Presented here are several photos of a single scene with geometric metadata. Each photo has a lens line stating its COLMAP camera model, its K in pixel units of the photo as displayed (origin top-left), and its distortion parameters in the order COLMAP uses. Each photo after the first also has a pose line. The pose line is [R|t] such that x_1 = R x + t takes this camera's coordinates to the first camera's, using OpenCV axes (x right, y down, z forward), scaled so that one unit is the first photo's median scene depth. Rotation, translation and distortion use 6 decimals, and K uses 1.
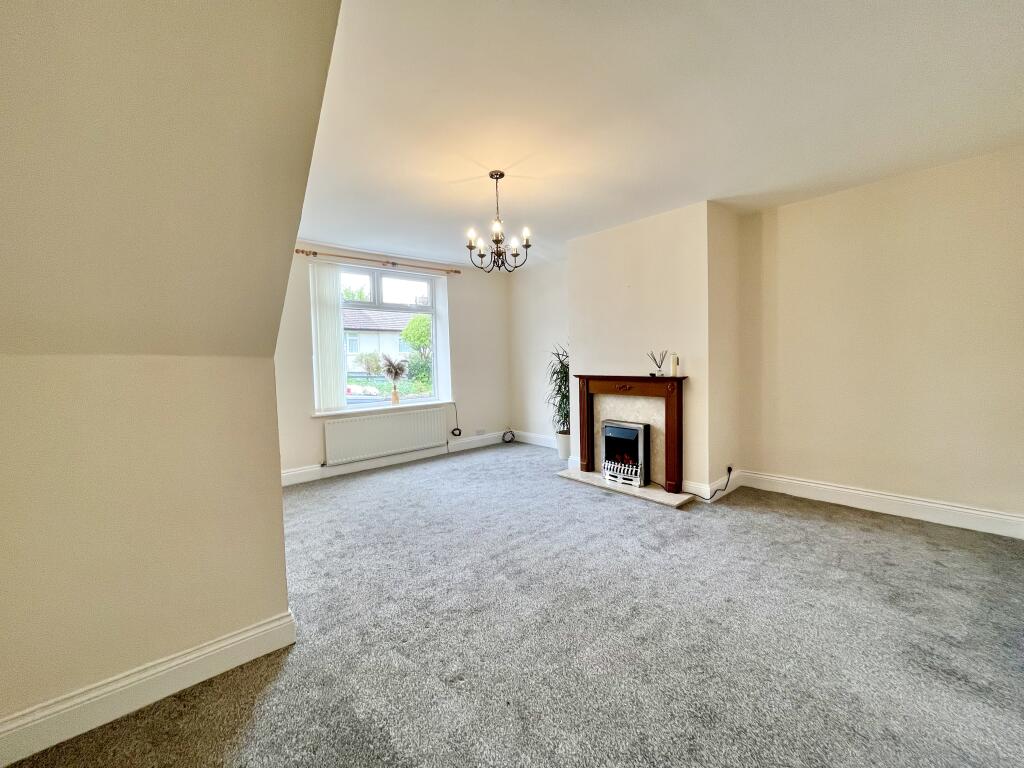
lens RADIAL K [[411.6, 0, 512.9], [0, 411.6, 380.0], [0, 0, 1]] dist [-0.002950, -0.000117]
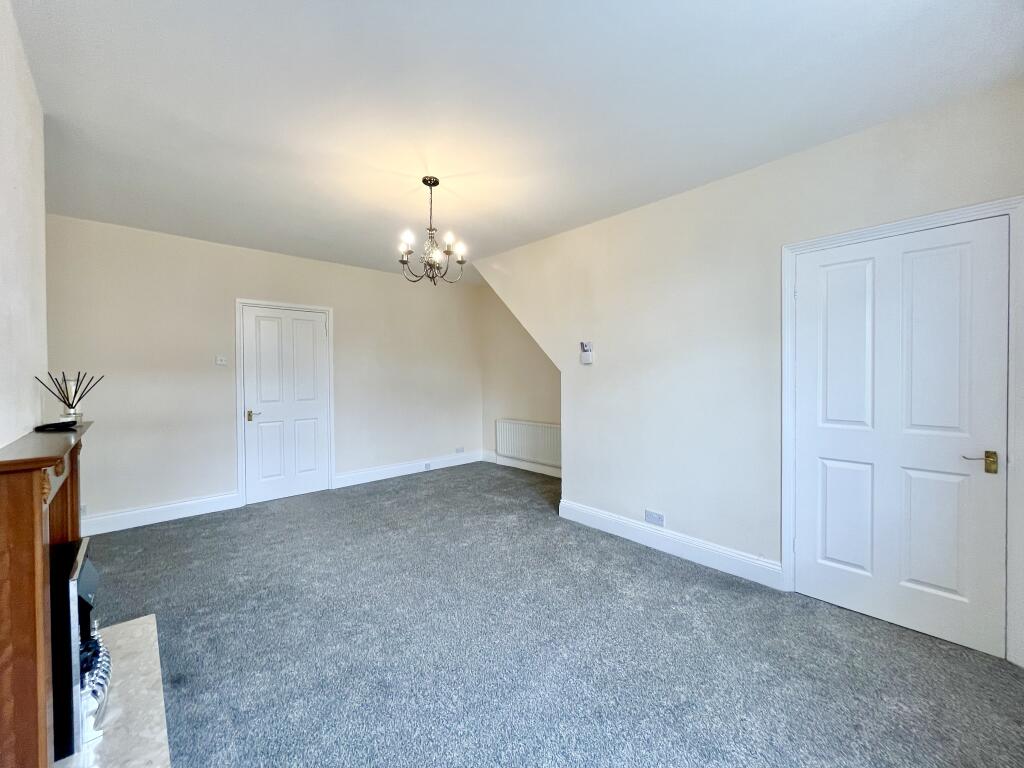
lens RADIAL K [[411.6, 0, 512.9], [0, 411.6, 380.0], [0, 0, 1]] dist [-0.002950, -0.000117]
pose [[-0.999347, 0.032749, -0.015289, -0.133753], [0.031680, 0.997344, 0.065589, -0.070975], [0.017397, 0.065062, -0.997730, 1.342441]]
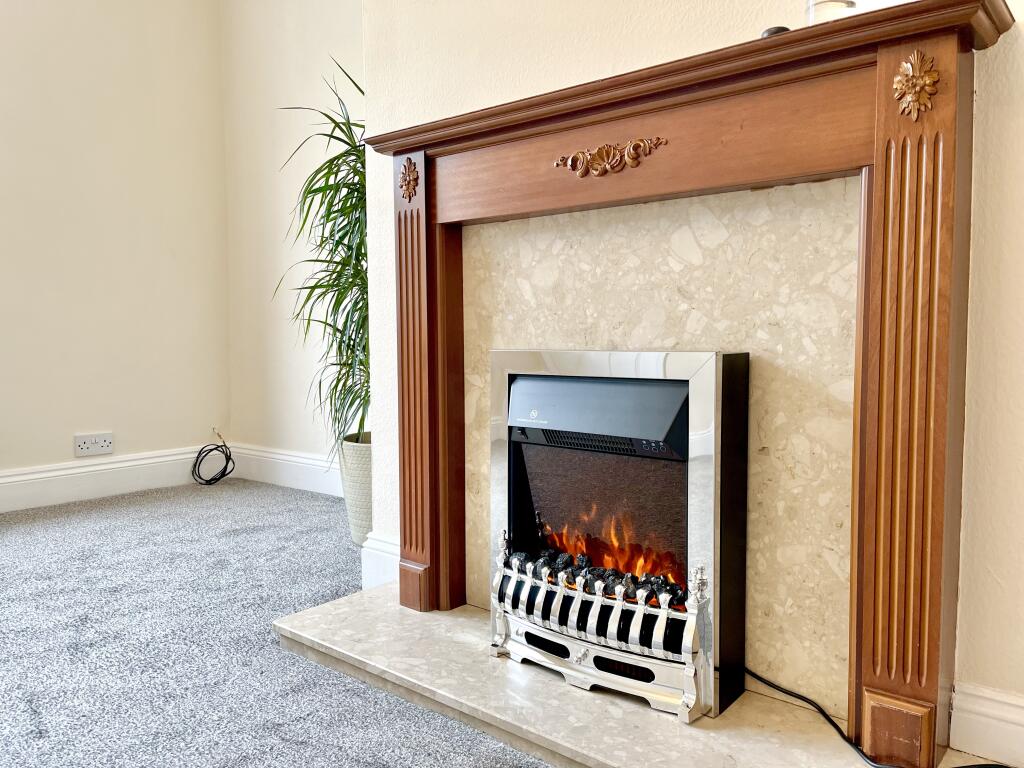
lens RADIAL K [[753.6, 0, 512.0], [0, 753.6, 384.0], [0, 0, 1]] dist [0.006344, 0.001710]
pose [[0.987171, 0.011446, 0.159255, 0.171536], [-0.012549, 0.999904, 0.005923, 0.113933], [-0.159172, -0.007846, 0.987220, 0.661406]]
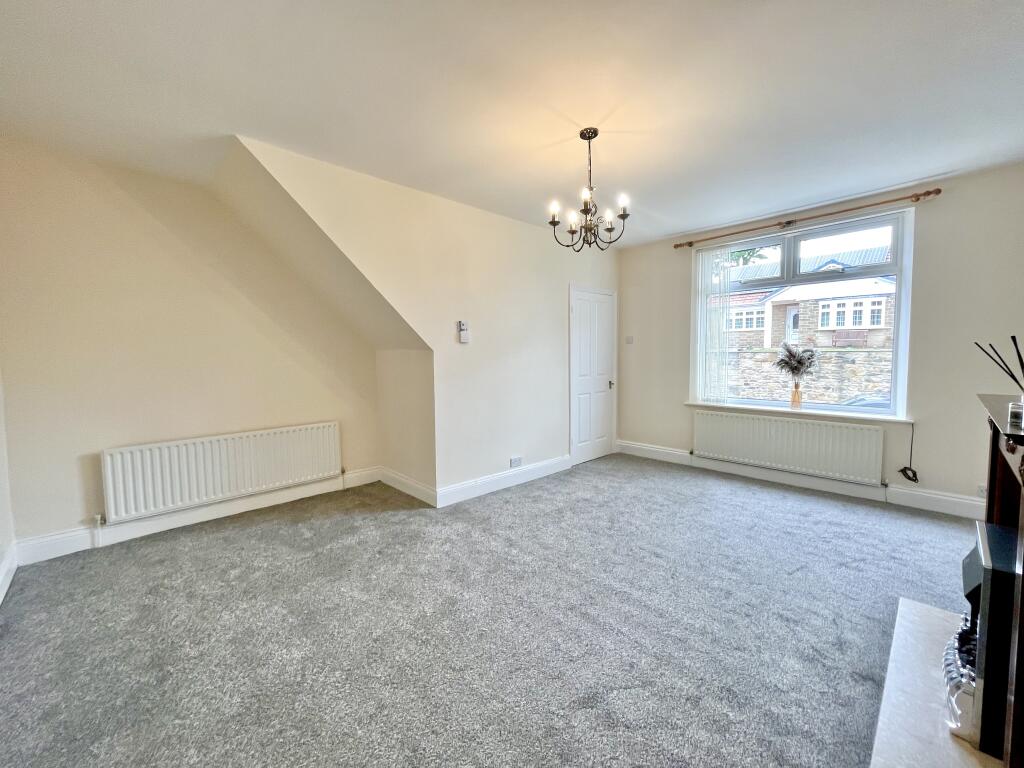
lens RADIAL K [[411.6, 0, 512.9], [0, 411.6, 380.0], [0, 0, 1]] dist [-0.002950, -0.000117]
pose [[0.035304, 0.086173, -0.995654, 0.569340], [-0.042052, 0.995521, 0.084671, -0.043449], [0.998492, 0.038880, 0.038769, 0.567894]]
